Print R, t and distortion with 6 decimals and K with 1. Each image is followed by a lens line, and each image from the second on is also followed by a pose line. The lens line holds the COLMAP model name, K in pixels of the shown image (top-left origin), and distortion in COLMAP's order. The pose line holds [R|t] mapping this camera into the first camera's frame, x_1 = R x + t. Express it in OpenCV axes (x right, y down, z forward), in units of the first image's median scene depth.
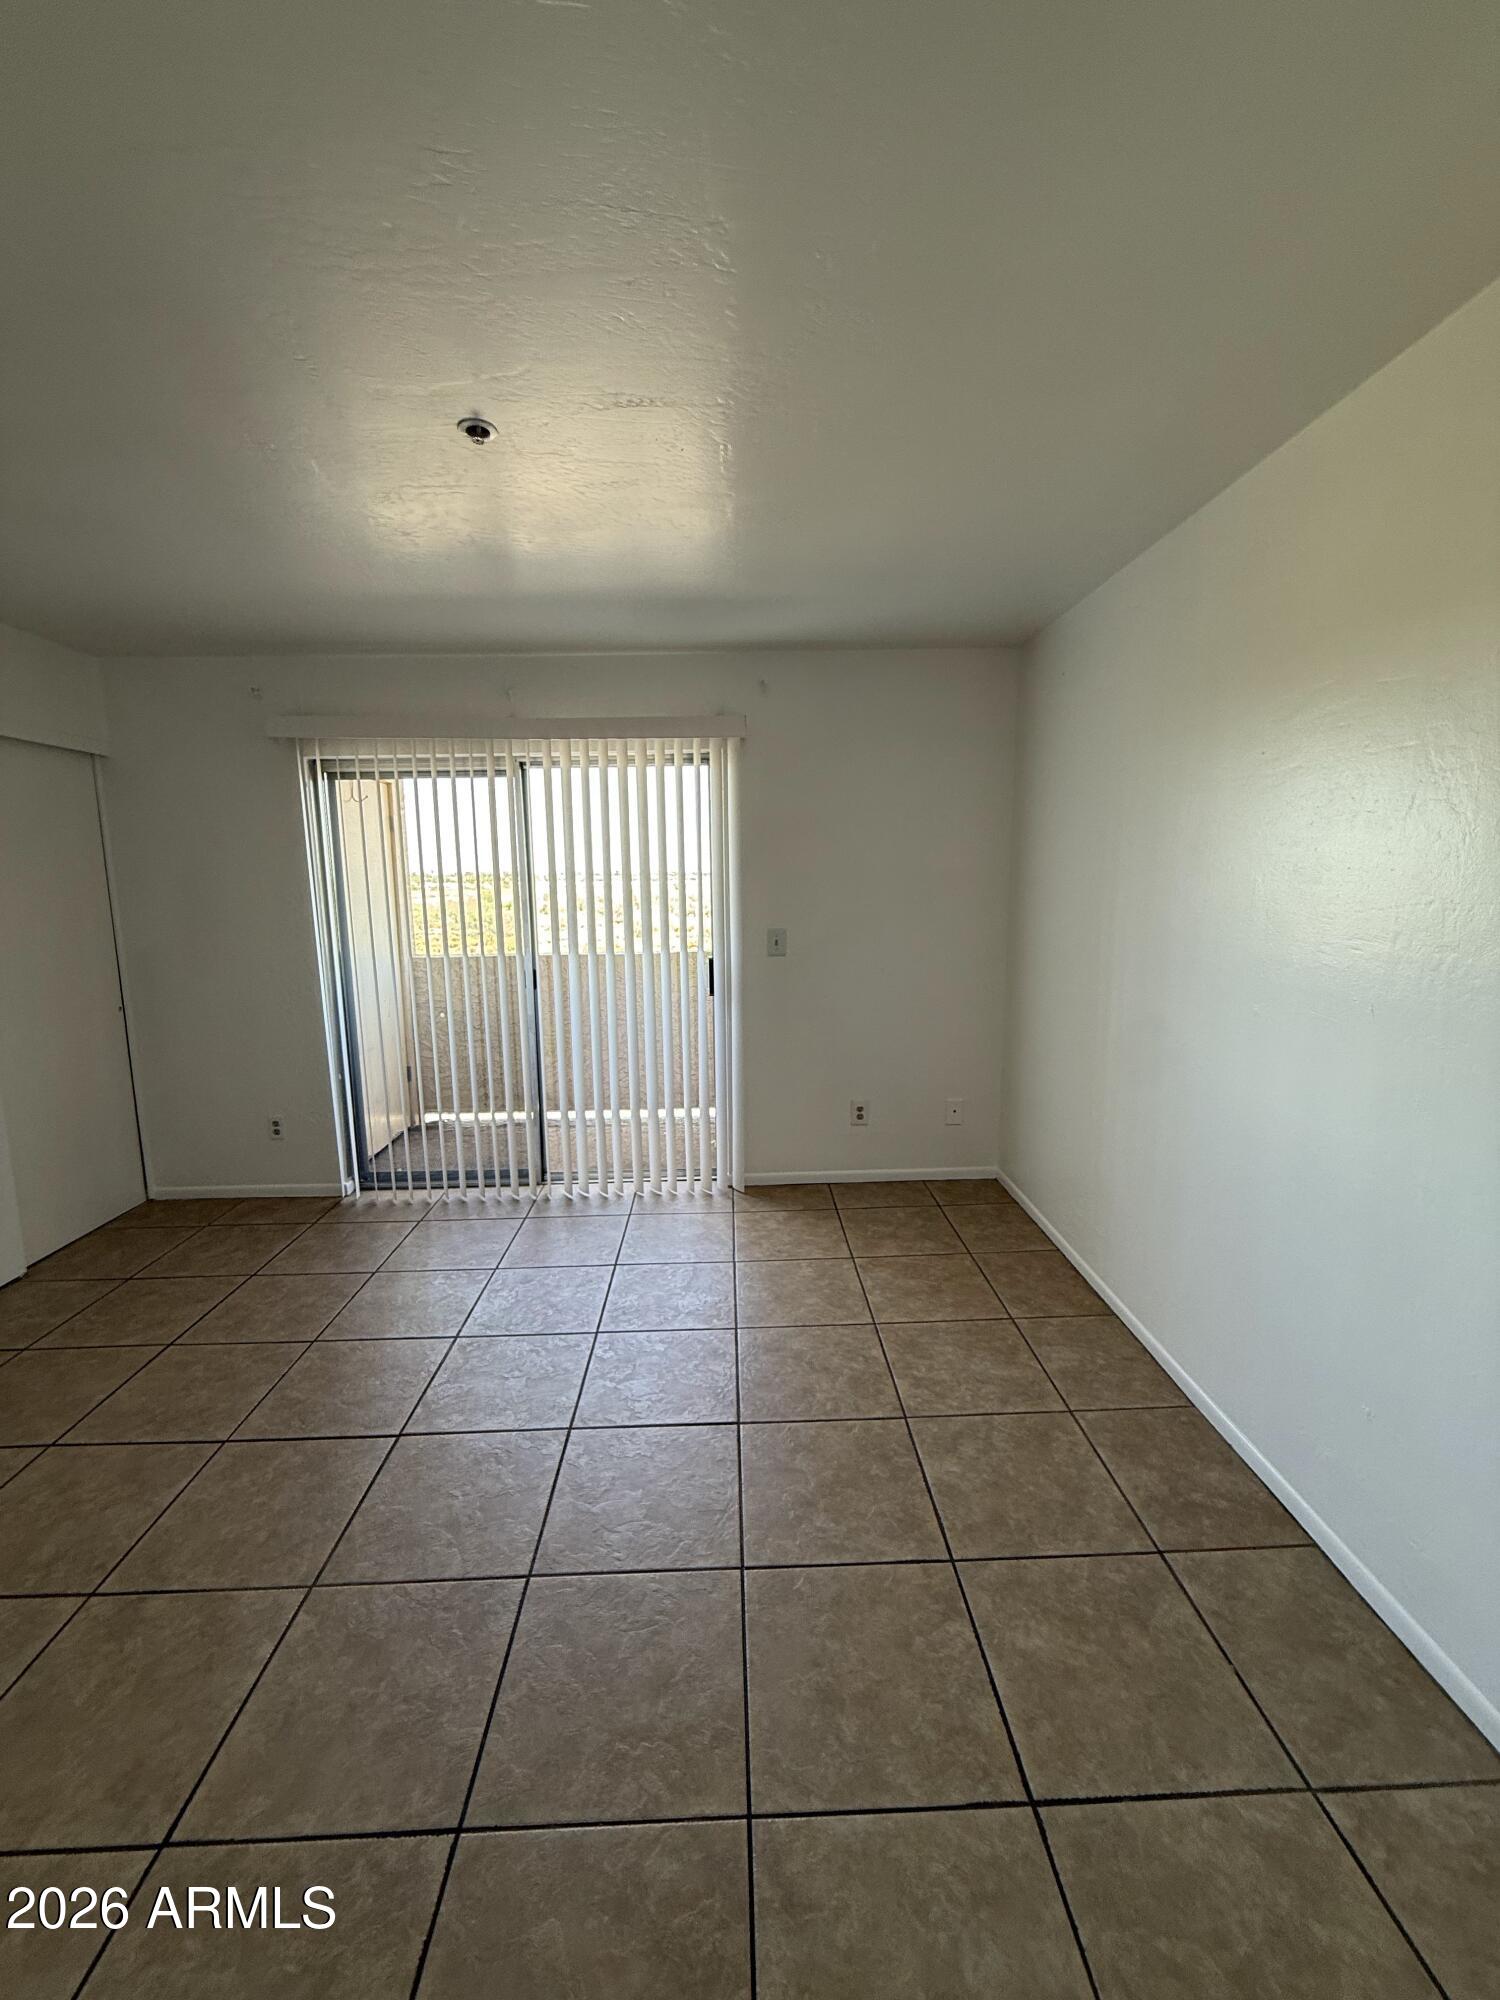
lens RADIAL K [[796.3, 0, 752.3], [0, 796.3, 997.1], [0, 0, 1]] dist [-0.001346, 0.000074]
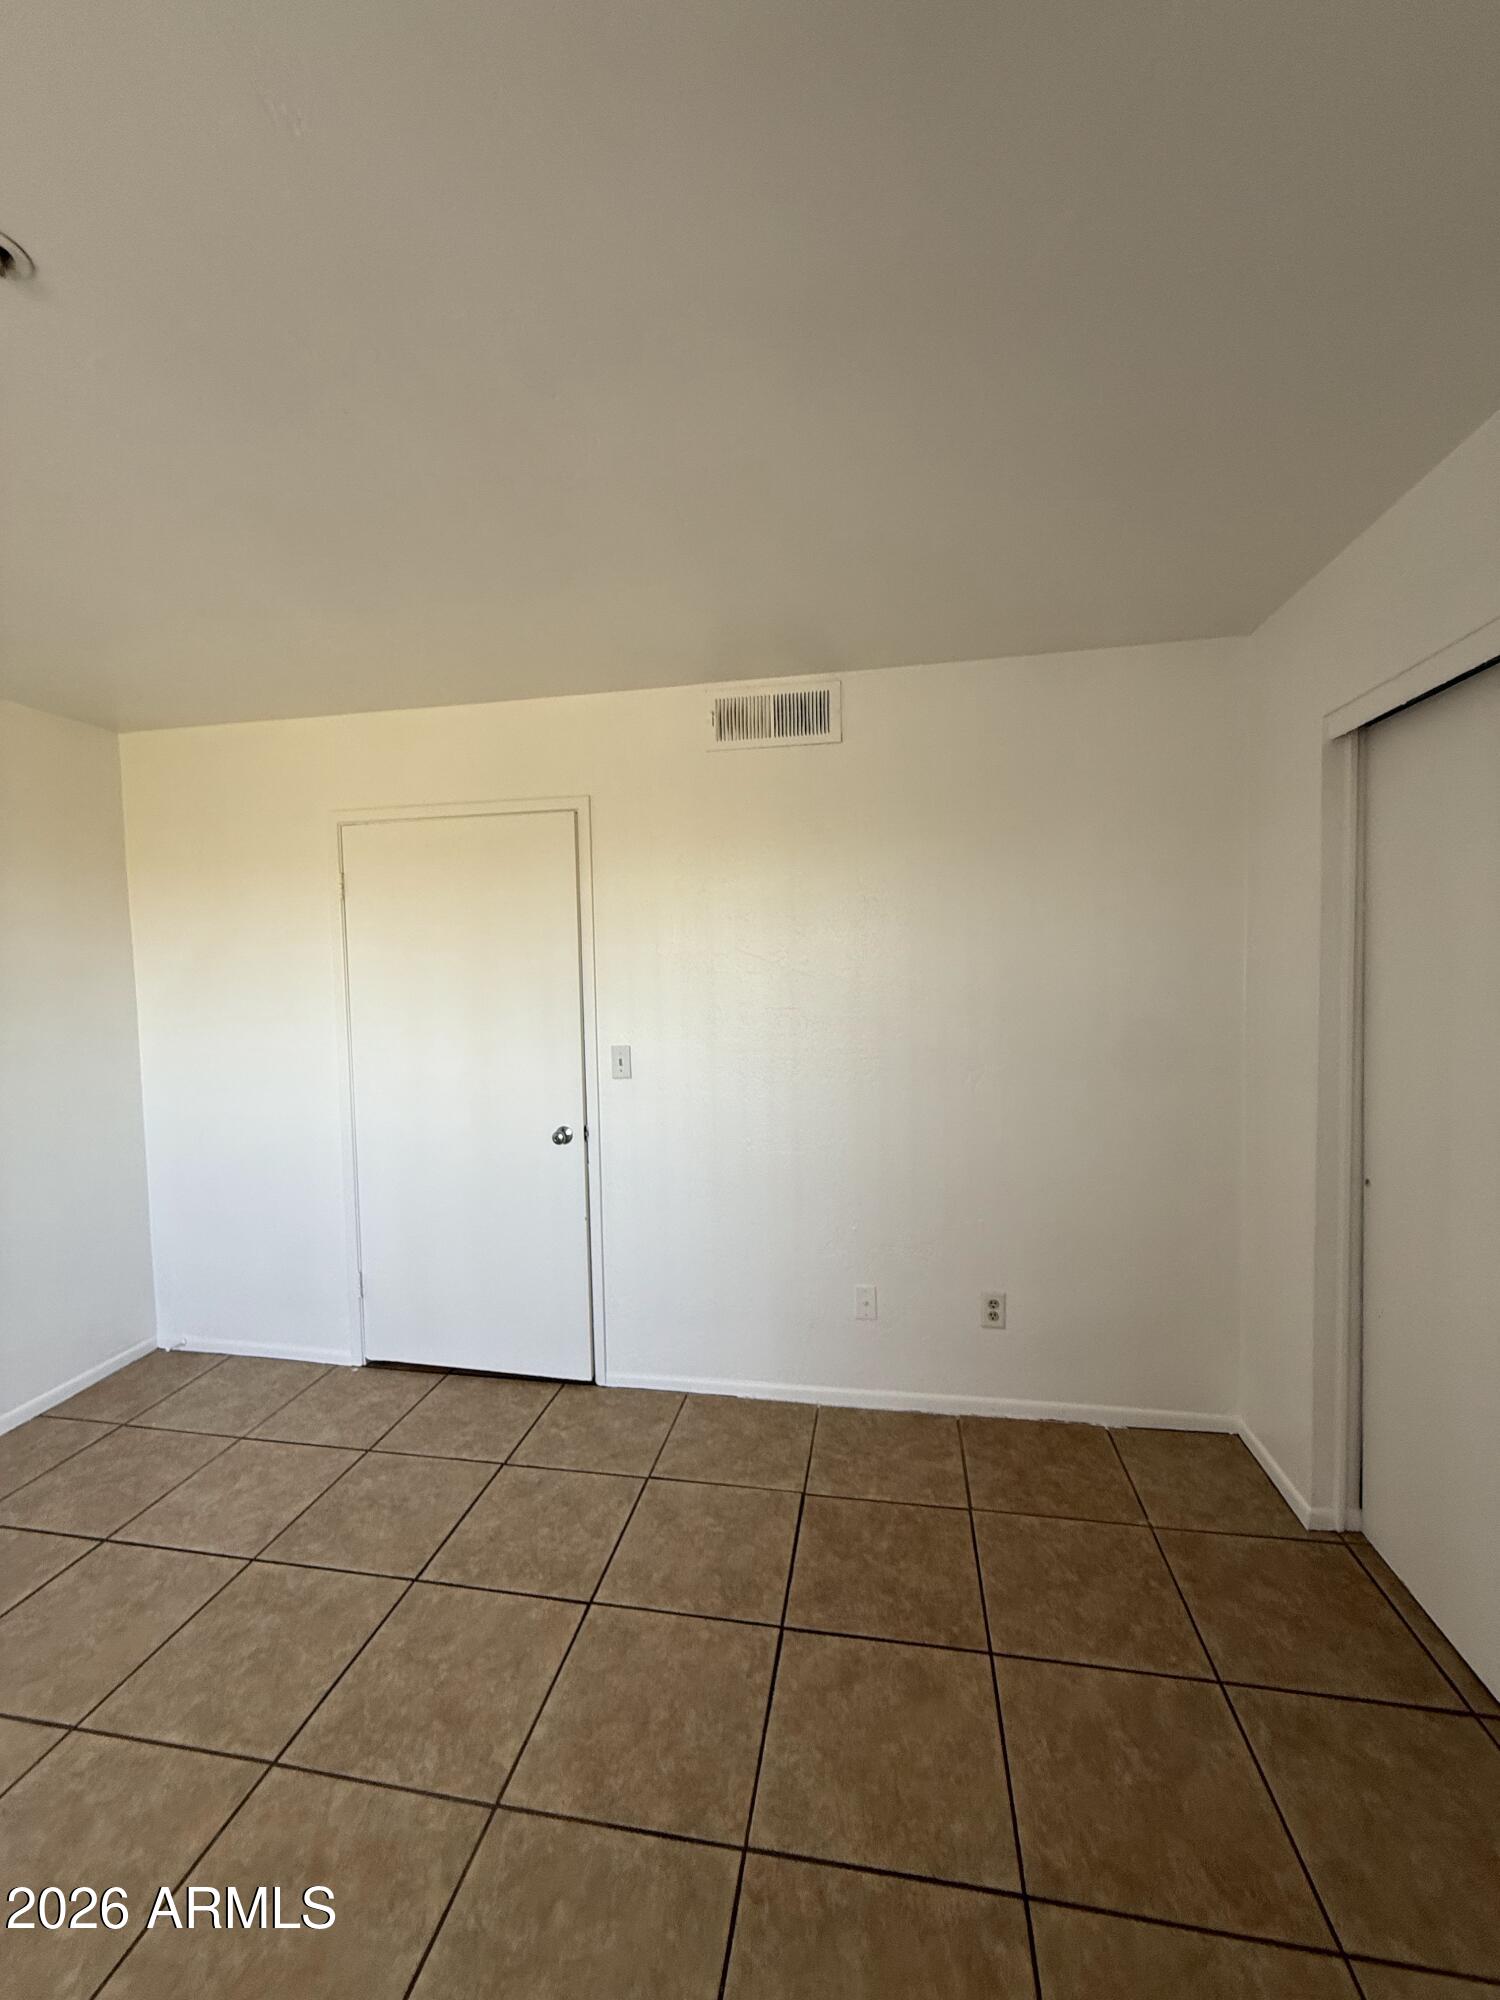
lens RADIAL K [[796.3, 0, 757.8], [0, 796.3, 998.5], [0, 0, 1]] dist [-0.001346, 0.000074]
pose [[-0.978788, 0.023226, 0.203554, -0.557582], [0.064377, 0.978095, 0.197954, -0.139678], [-0.194497, 0.206859, -0.958843, 0.864395]]
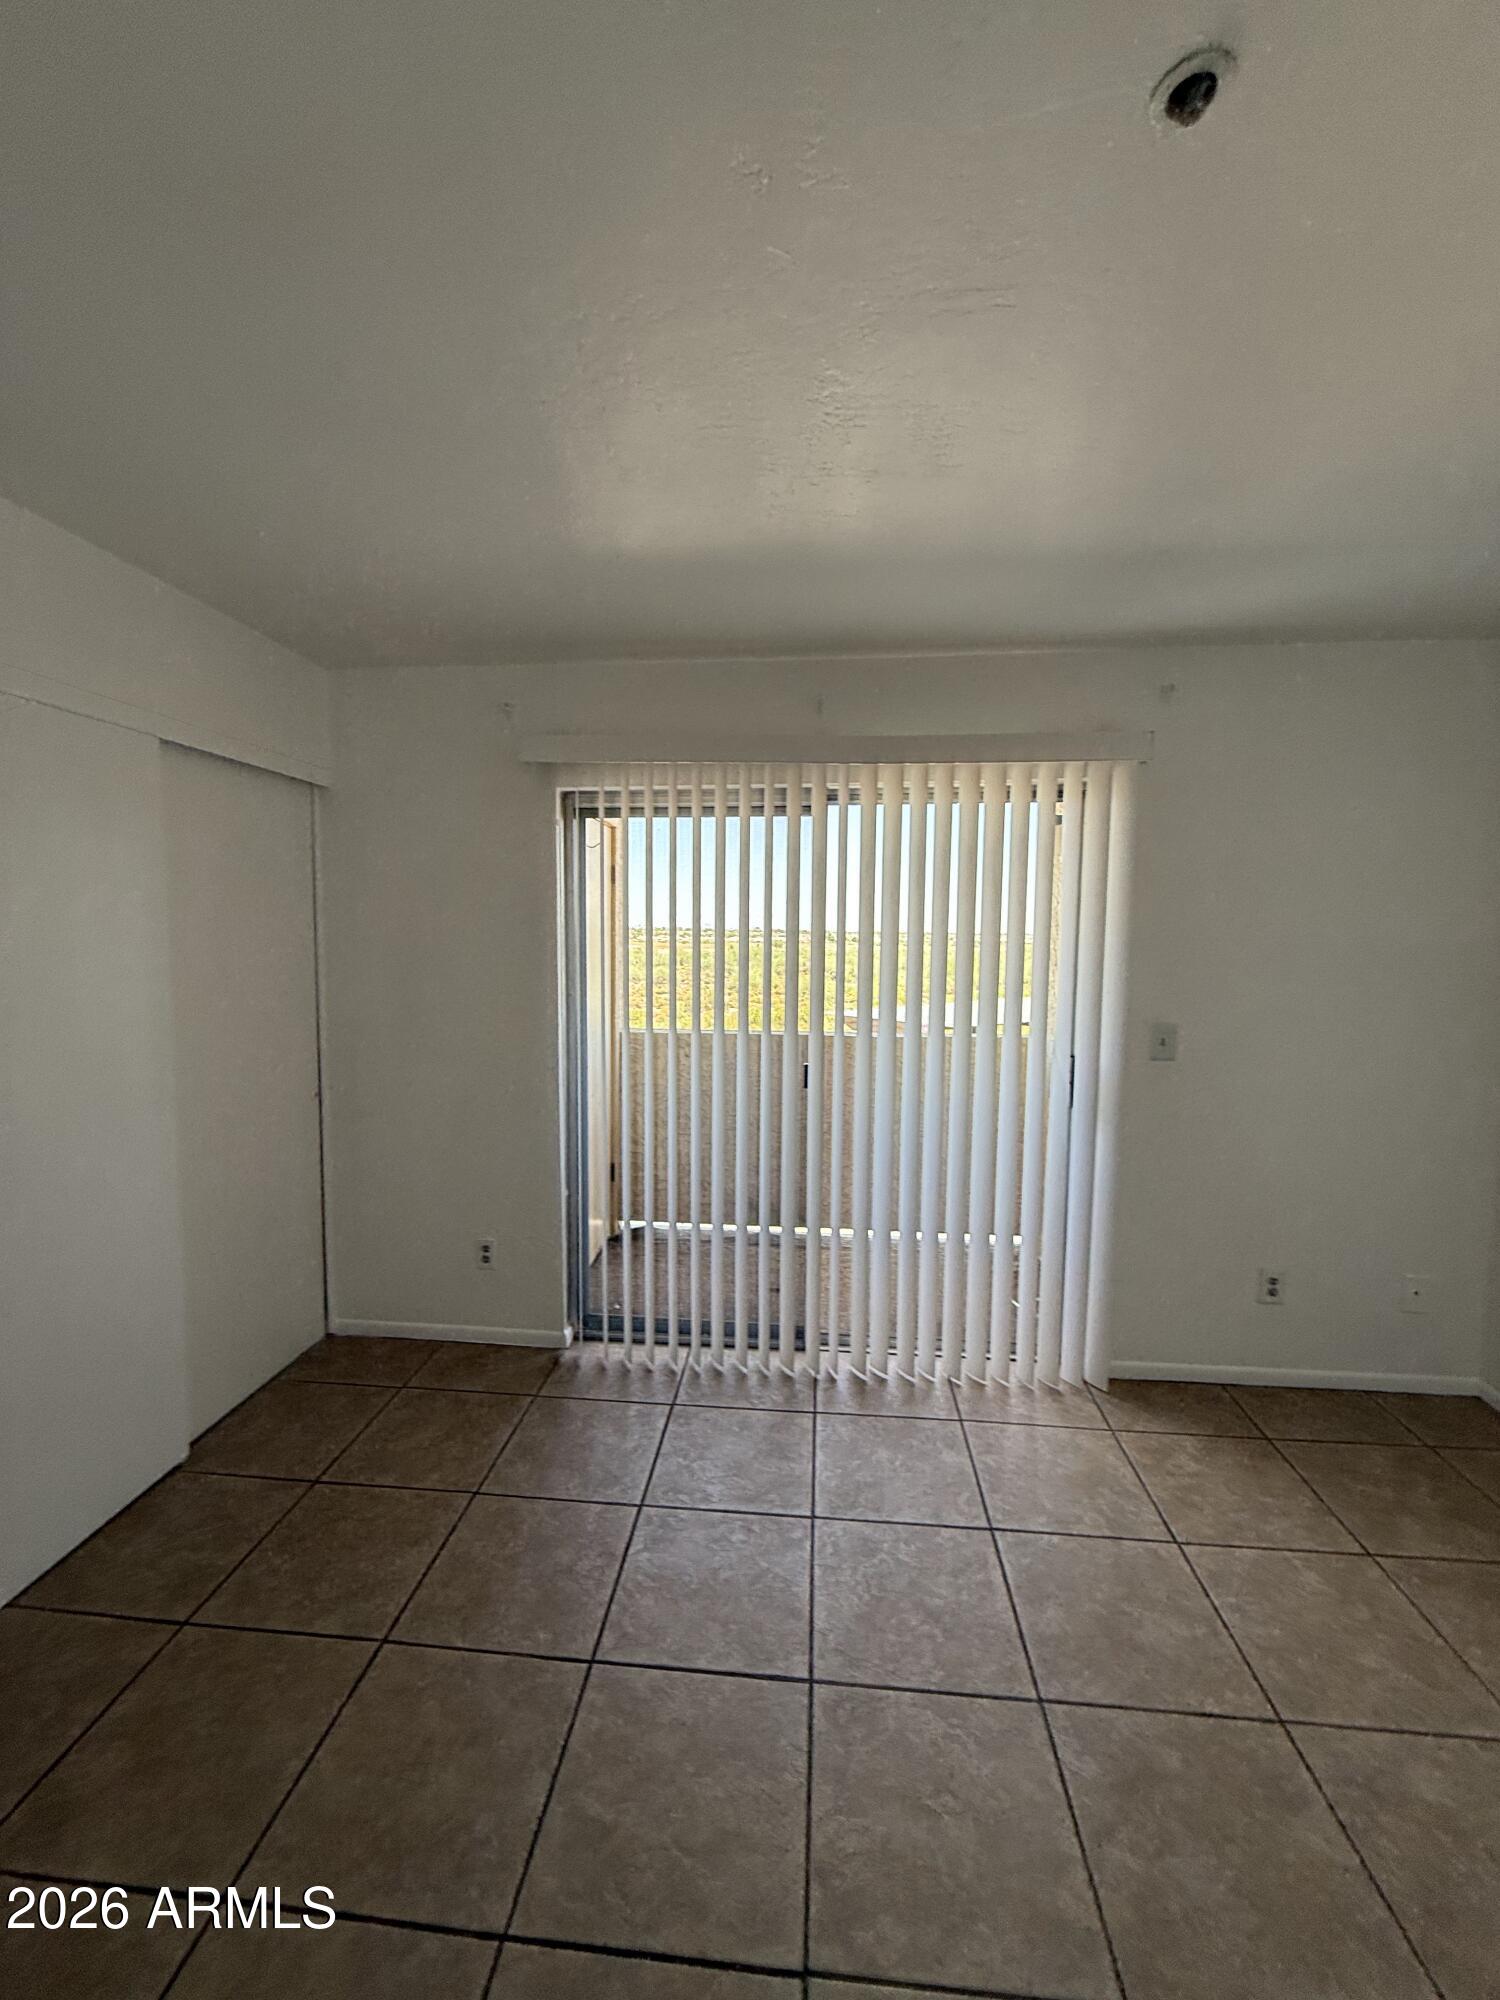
lens RADIAL K [[796.3, 0, 752.1], [0, 796.3, 997.6], [0, 0, 1]] dist [-0.001346, 0.000074]
pose [[0.992202, 0.030365, -0.120886, -0.299390], [-0.038716, 0.996979, -0.067341, -0.053844], [0.118476, 0.071496, 0.990380, 0.280944]]
